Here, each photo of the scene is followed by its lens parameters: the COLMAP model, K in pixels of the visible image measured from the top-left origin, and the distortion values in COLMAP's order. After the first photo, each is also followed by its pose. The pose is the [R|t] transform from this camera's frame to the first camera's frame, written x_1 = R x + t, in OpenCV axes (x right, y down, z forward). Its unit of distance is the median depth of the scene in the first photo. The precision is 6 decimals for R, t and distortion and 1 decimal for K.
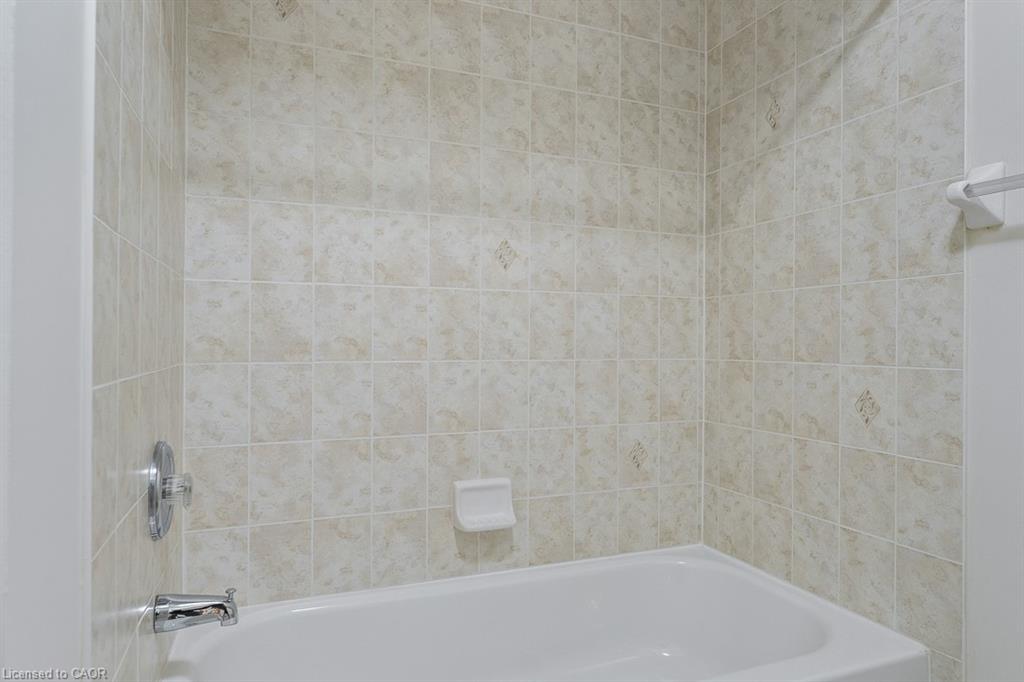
lens RADIAL K [[633.0, 0, 508.6], [0, 633.0, 343.4], [0, 0, 1]] dist [-0.001200, -0.001794]
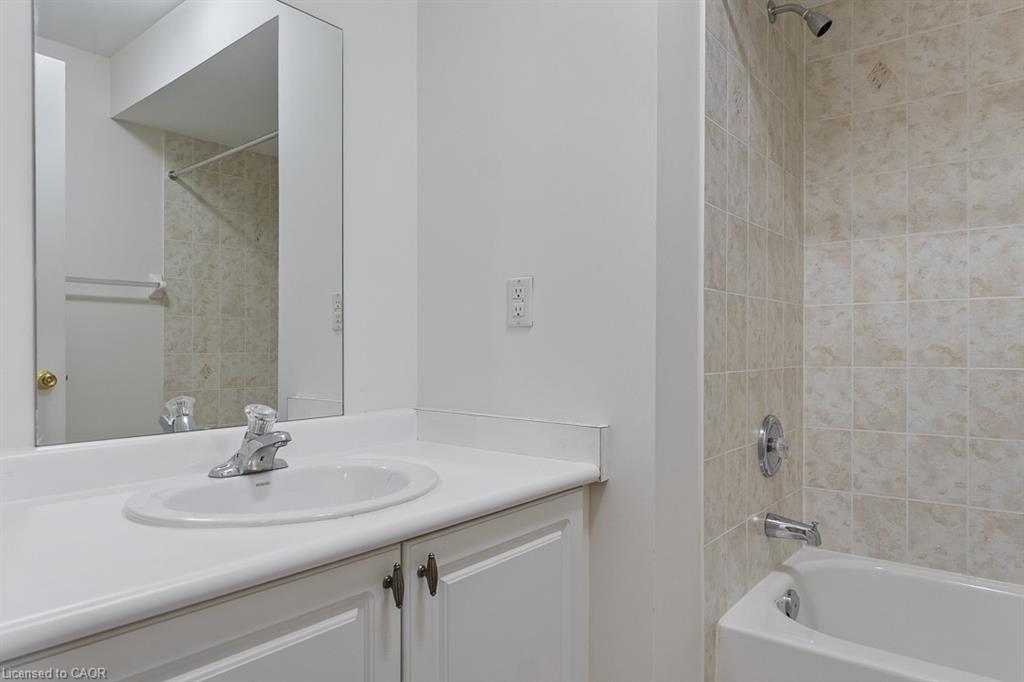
lens RADIAL K [[633.0, 0, 511.3], [0, 633.0, 345.5], [0, 0, 1]] dist [-0.001200, -0.001794]
pose [[0.500225, -0.011569, -0.865818, 0.350552], [0.002698, 0.999927, -0.011802, 0.000527], [0.865891, 0.003568, 0.500219, -0.242113]]
